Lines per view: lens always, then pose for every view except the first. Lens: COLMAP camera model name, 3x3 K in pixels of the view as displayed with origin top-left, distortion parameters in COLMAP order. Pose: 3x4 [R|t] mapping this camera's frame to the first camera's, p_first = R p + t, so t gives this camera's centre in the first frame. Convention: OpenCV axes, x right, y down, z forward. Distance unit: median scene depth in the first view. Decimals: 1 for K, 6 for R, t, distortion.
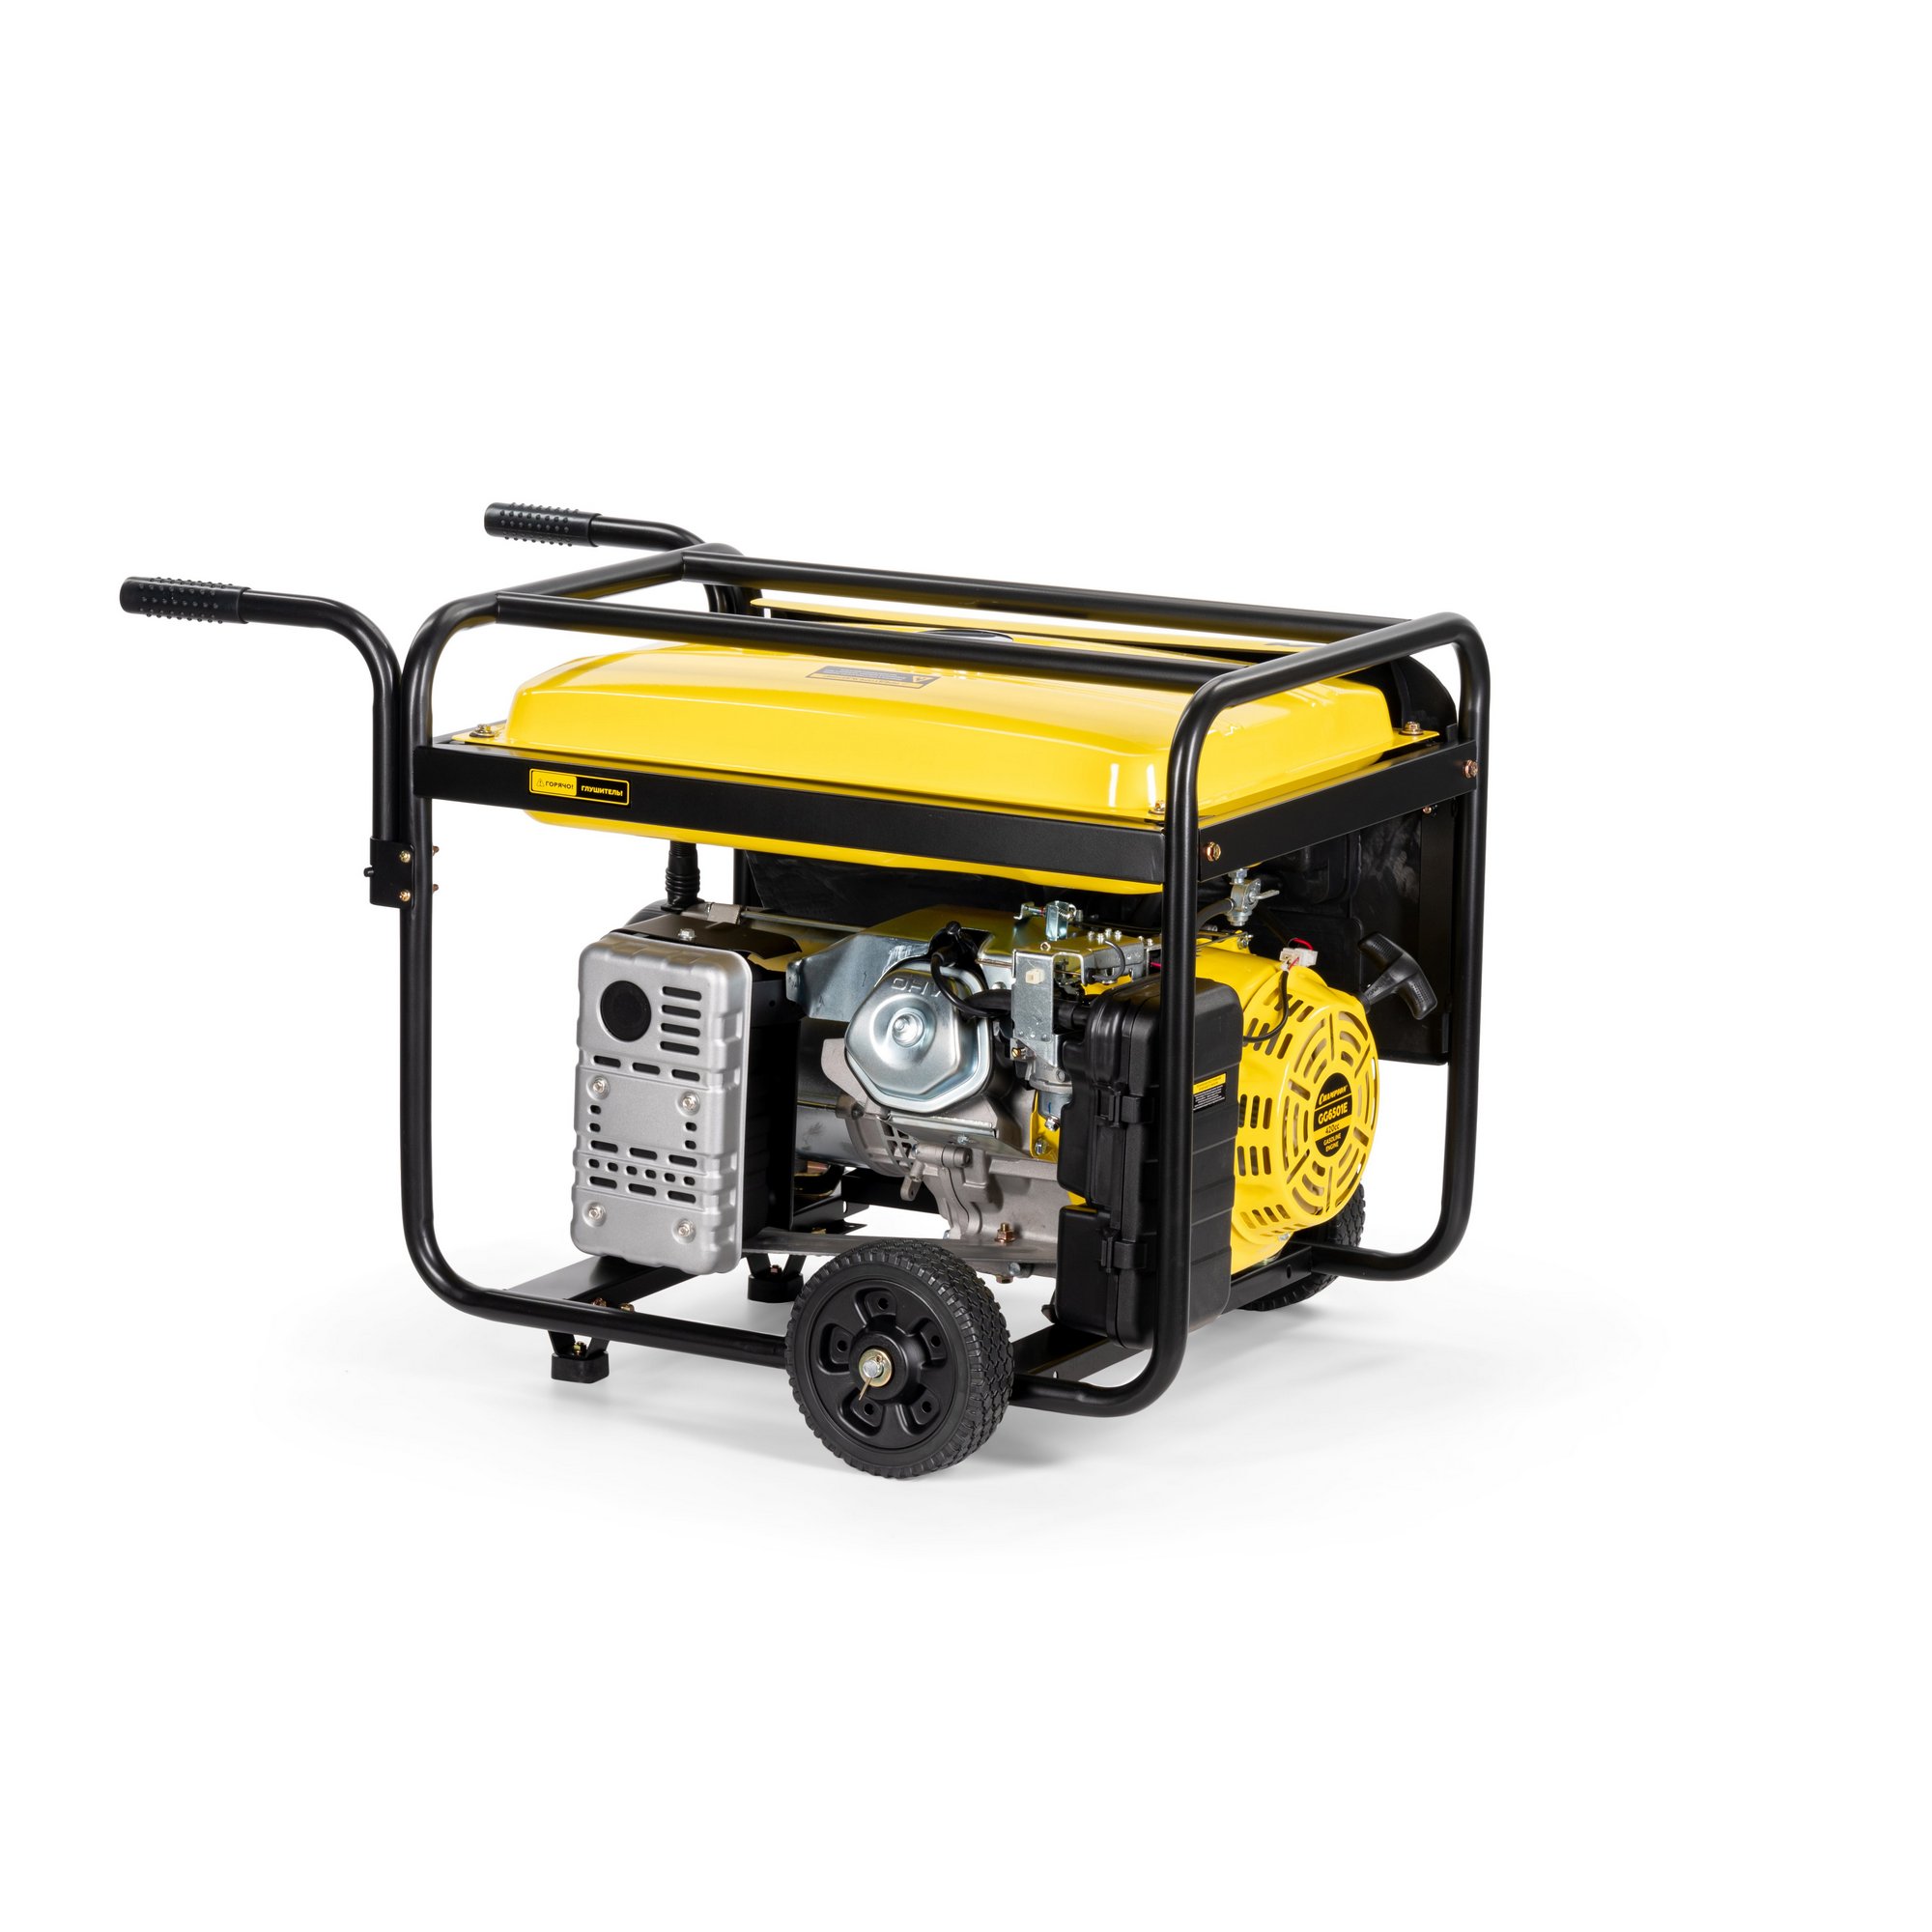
lens RADIAL K [[7037.4, 0, 965.2], [0, 7037.4, 966.2], [0, 0, 1]] dist [-0.027892, -0.896465]
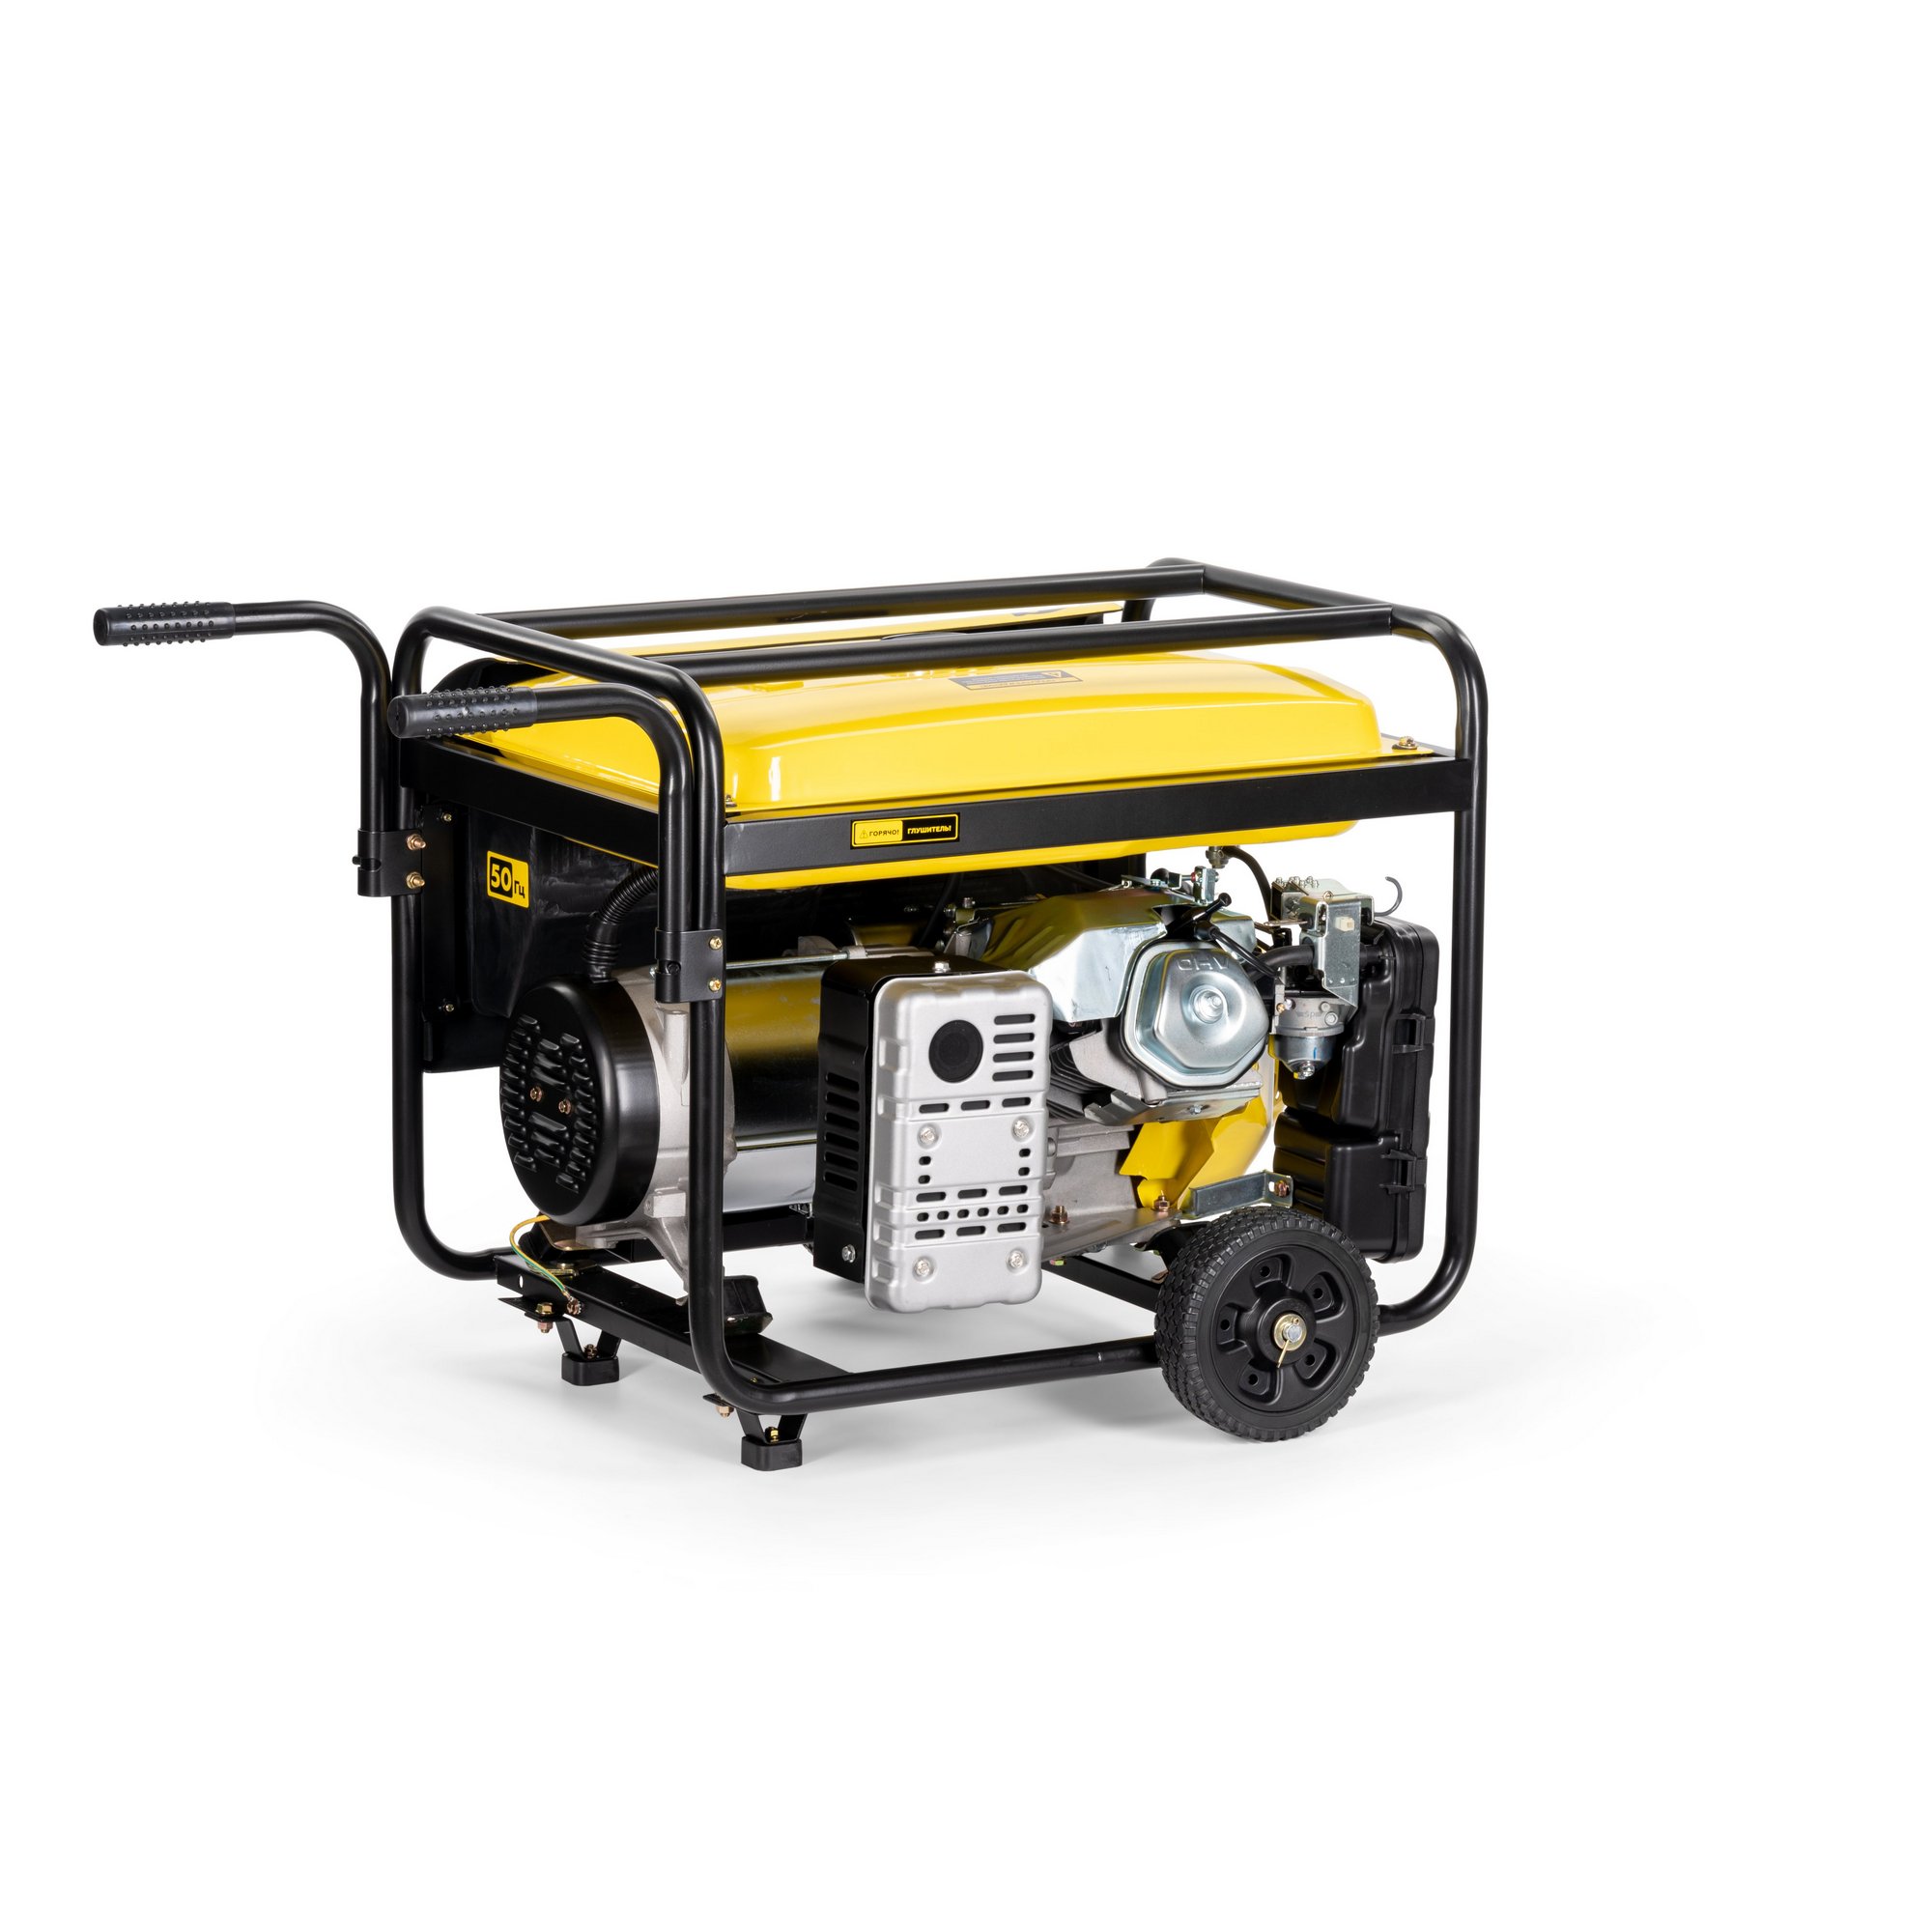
lens RADIAL K [[7037.4, 0, 965.2], [0, 7037.4, 966.2], [0, 0, 1]] dist [-0.027892, -0.896465]
pose [[0.493406, -0.166496, 0.853716, -0.873587], [0.171263, 0.980891, 0.092317, -0.094464], [-0.852772, 0.100660, 0.512491, 0.498536]]
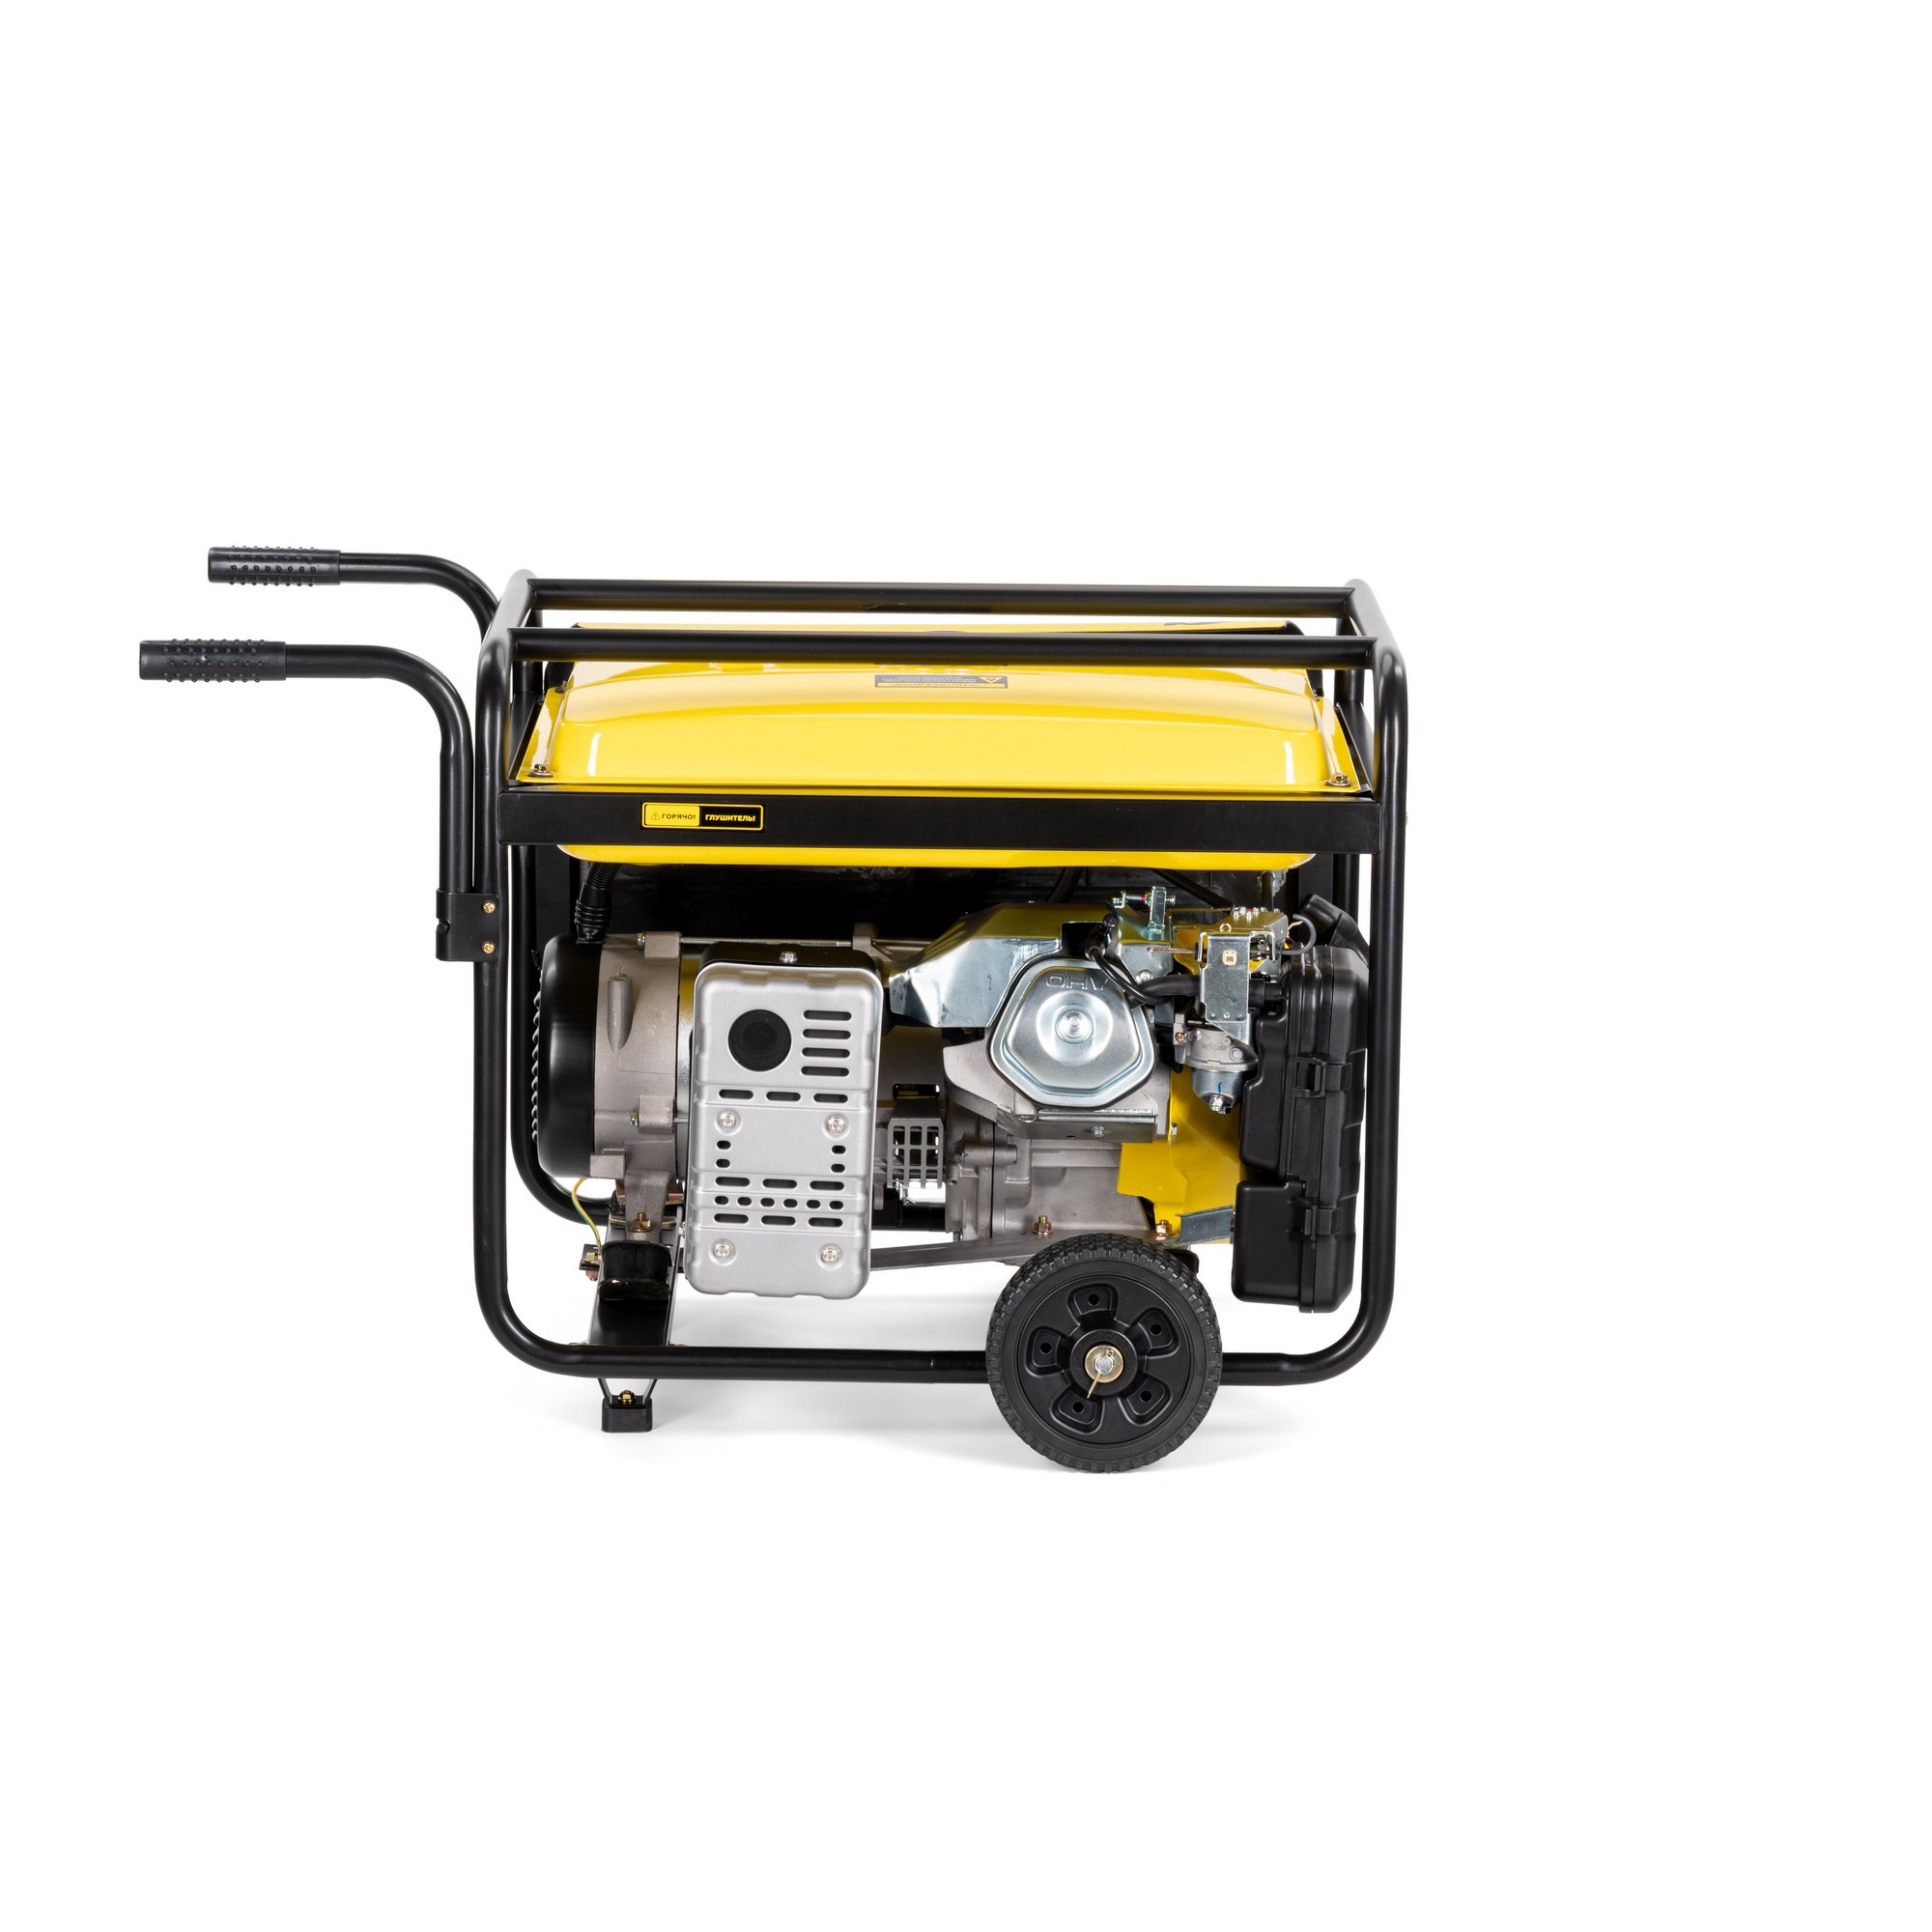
lens RADIAL K [[7037.4, 0, 965.2], [0, 7037.4, 966.2], [0, 0, 1]] dist [-0.027892, -0.896465]
pose [[0.862438, -0.096875, 0.496806, -0.508360], [0.098053, 0.994897, 0.023785, -0.024336], [-0.496575, 0.028200, 0.867536, 0.134972]]
